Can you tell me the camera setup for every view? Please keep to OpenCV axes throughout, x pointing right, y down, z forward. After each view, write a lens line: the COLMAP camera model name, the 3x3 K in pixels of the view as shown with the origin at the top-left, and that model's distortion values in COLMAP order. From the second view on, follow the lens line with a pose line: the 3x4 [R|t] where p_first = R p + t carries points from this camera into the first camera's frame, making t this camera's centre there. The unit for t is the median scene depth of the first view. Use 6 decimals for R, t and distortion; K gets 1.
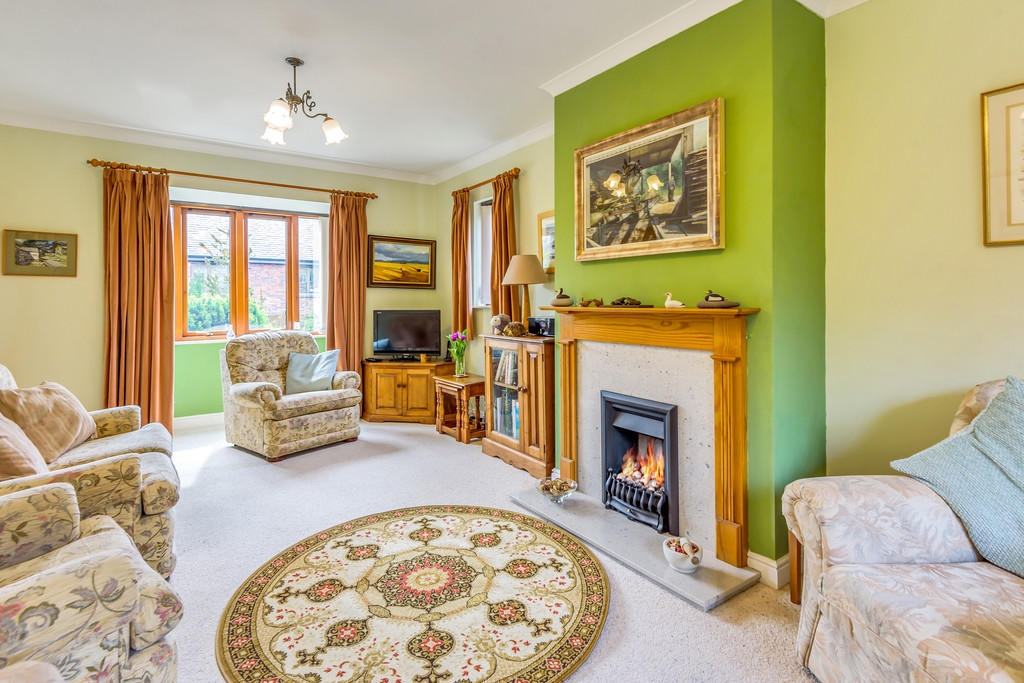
lens RADIAL K [[497.8, 0, 512.7], [0, 497.8, 299.6], [0, 0, 1]] dist [0.001508, 0.000061]
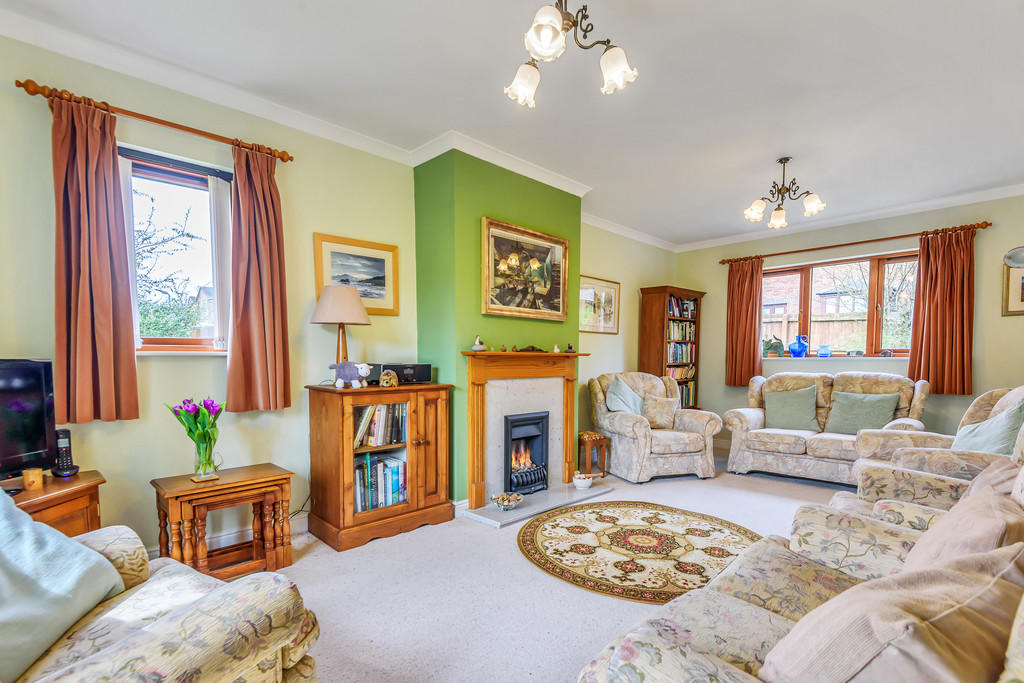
lens RADIAL K [[482.9, 0, 513.1], [0, 482.9, 386.4], [0, 0, 1]] dist [0.000587, -0.000020]
pose [[-0.153047, -0.053384, 0.986776, -1.204676], [-0.006369, 0.998572, 0.053035, 0.040787], [-0.988198, 0.001832, -0.153169, 1.306257]]
